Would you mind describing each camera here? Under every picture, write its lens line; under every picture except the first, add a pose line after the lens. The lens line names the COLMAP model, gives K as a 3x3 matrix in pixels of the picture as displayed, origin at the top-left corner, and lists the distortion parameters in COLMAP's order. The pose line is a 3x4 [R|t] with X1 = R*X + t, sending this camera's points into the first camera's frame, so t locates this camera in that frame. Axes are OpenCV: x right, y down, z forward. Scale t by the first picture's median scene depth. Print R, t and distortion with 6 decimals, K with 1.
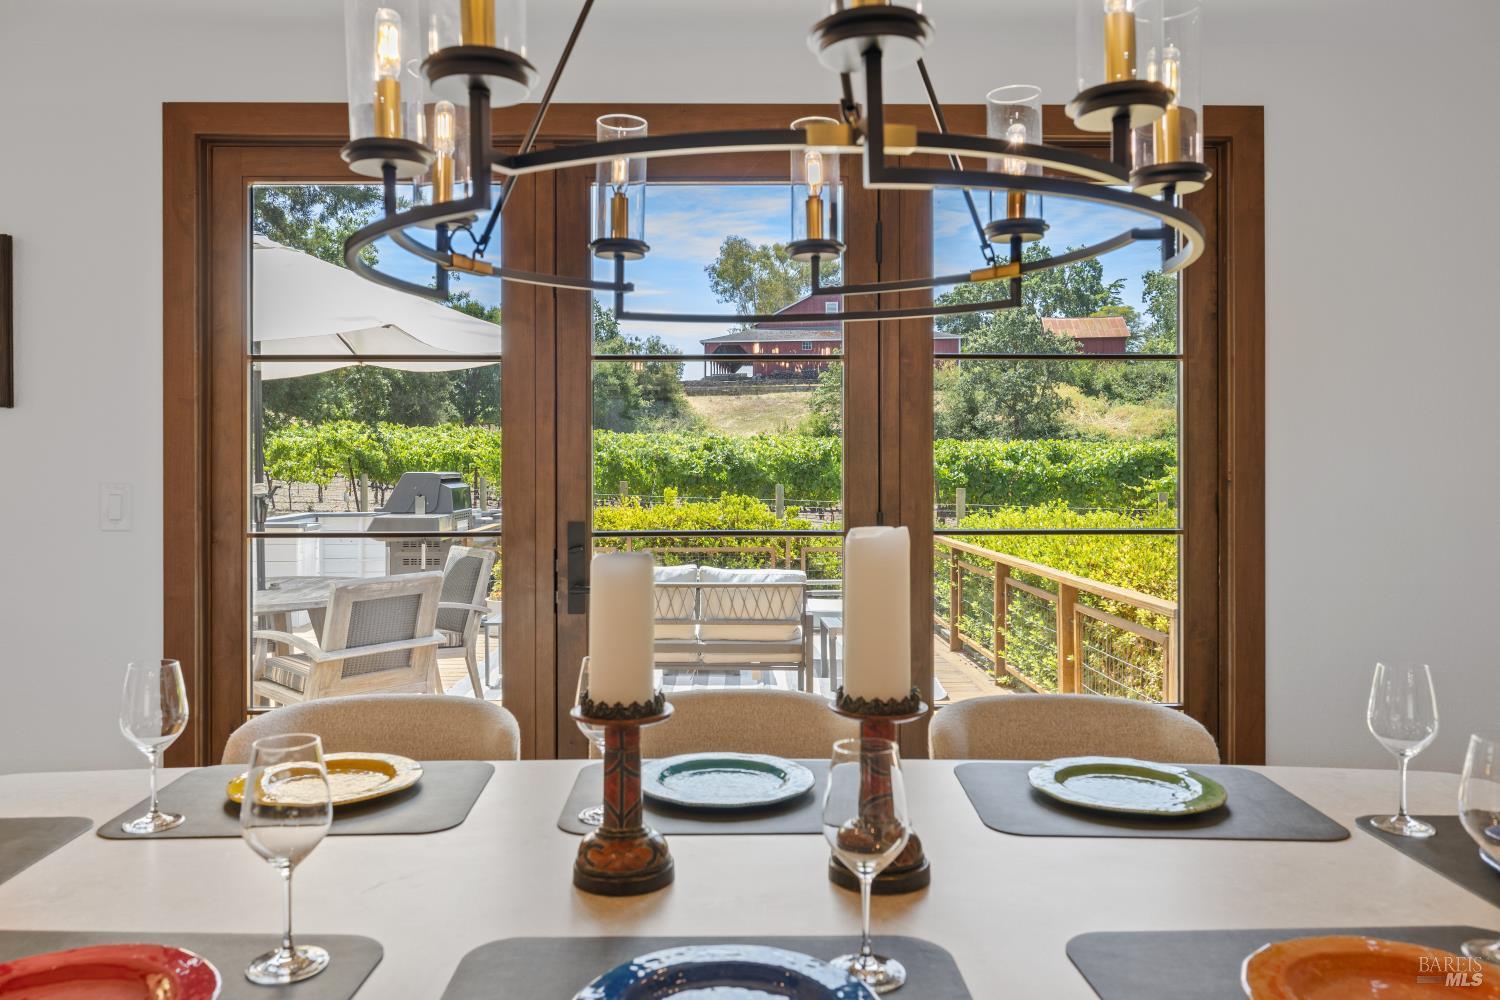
lens RADIAL K [[1091.7, 0, 746.4], [0, 1091.7, 470.2], [0, 0, 1]] dist [0.002100, 0.000747]
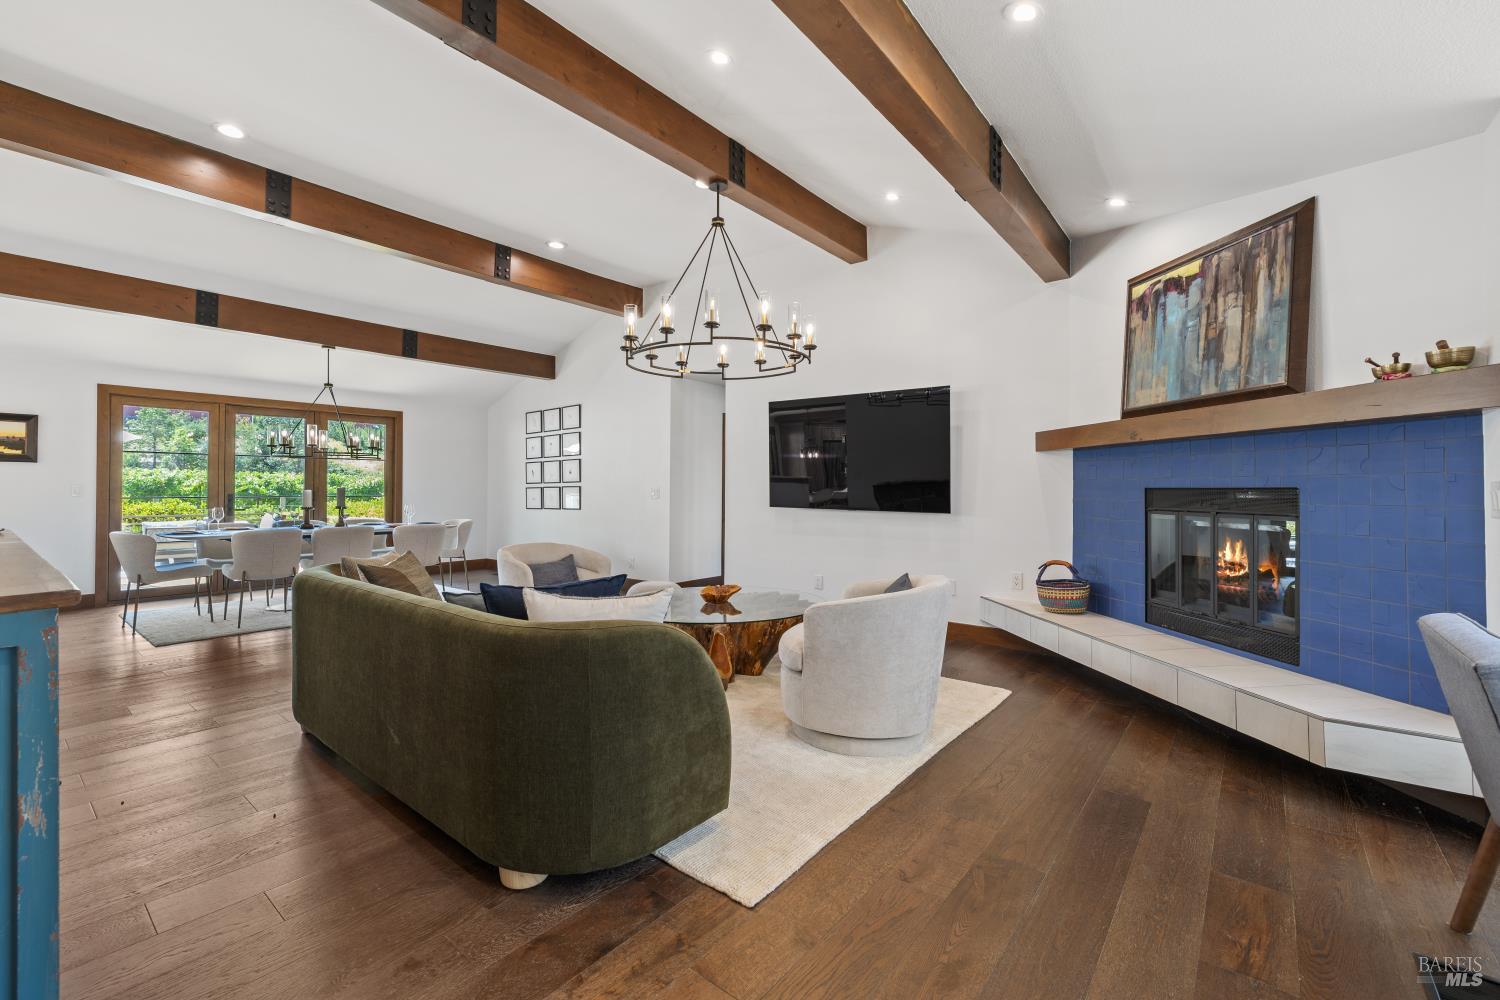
lens RADIAL K [[618.4, 0, 739.2], [0, 618.4, 492.5], [0, 0, 1]] dist [-0.000847, -0.000139]
pose [[0.645072, -0.004328, 0.764110, -0.032732], [0.003893, 0.999990, 0.002378, 0.001944], [-0.764112, 0.001441, 0.645082, -0.092858]]
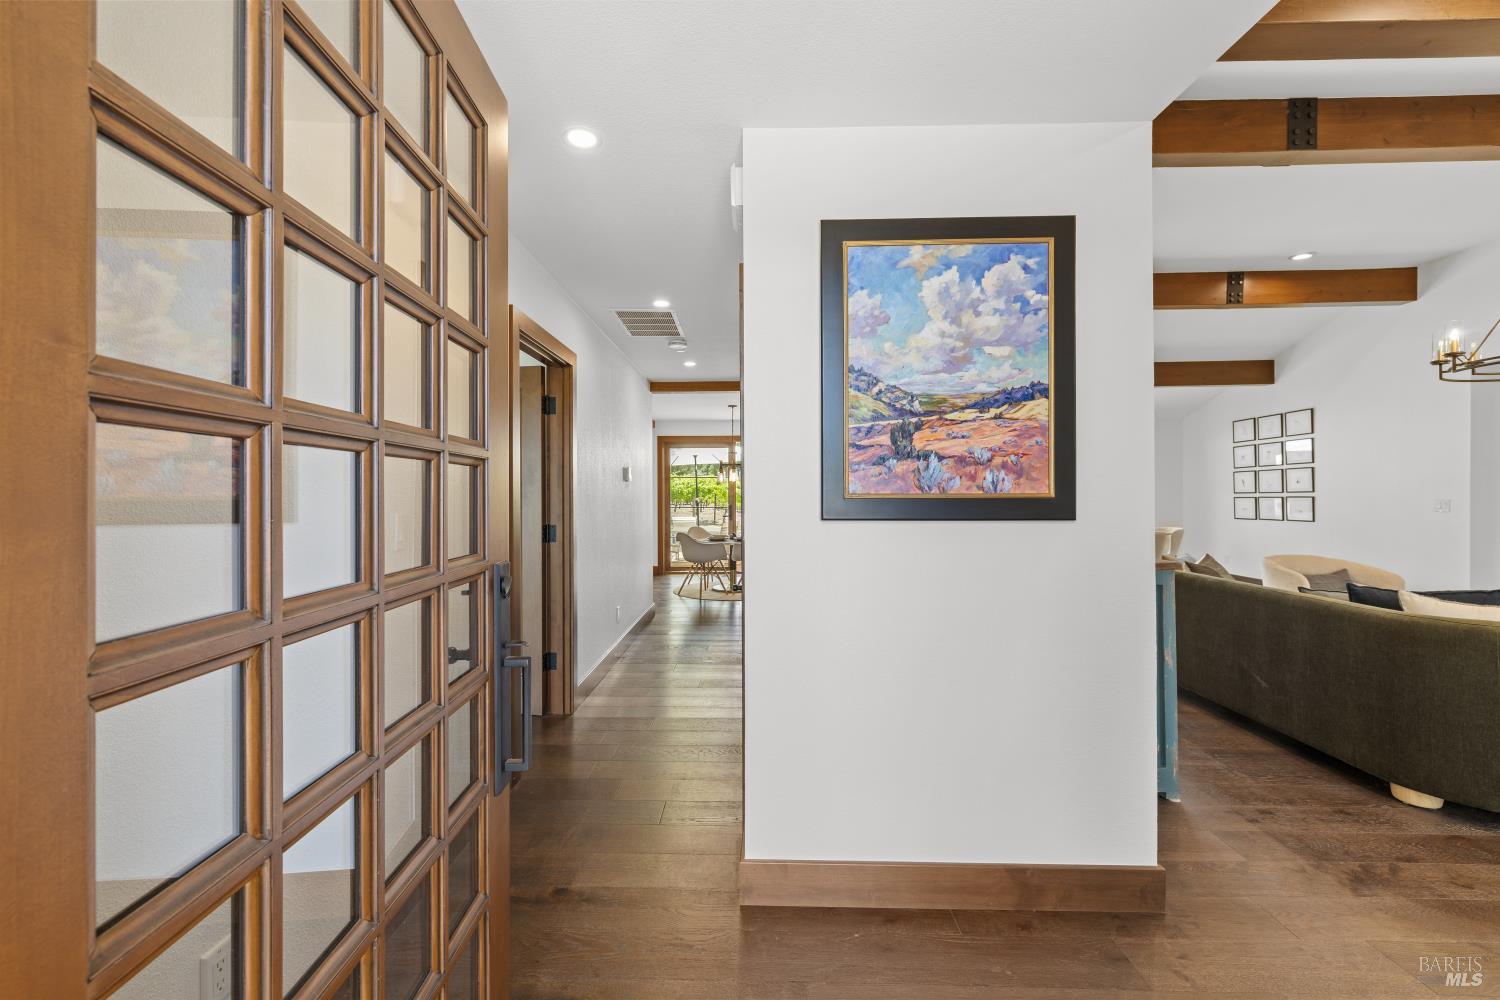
lens RADIAL K [[618.4, 0, 739.2], [0, 618.4, 492.5], [0, 0, 1]] dist [-0.000847, -0.000139]
pose [[0.998540, -0.002806, -0.053940, -0.058387], [0.002580, 0.999988, -0.004270, 0.000293], [0.053952, 0.004125, 0.998535, -0.108440]]
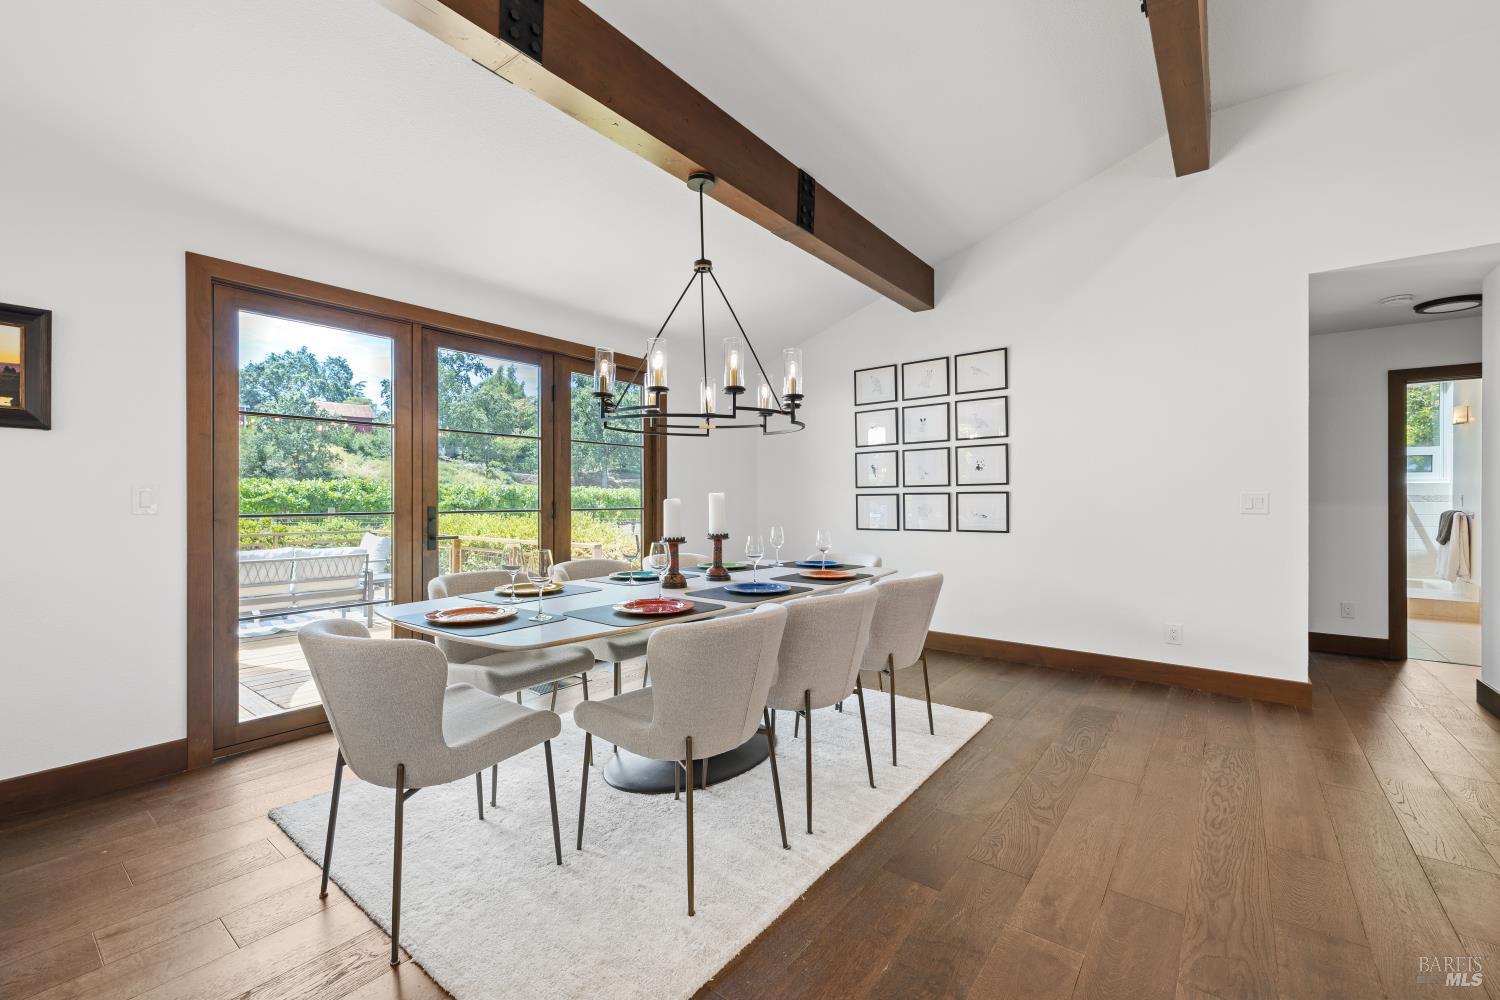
lens RADIAL K [[620.0, 0, 737.3], [0, 620.0, 506.1], [0, 0, 1]] dist [0.002748, 0.000467]
pose [[0.635676, -0.009840, 0.771893, -0.032556], [0.003123, 0.999943, 0.010175, 0.001662], [-0.771950, -0.004057, 0.635671, -0.010156]]
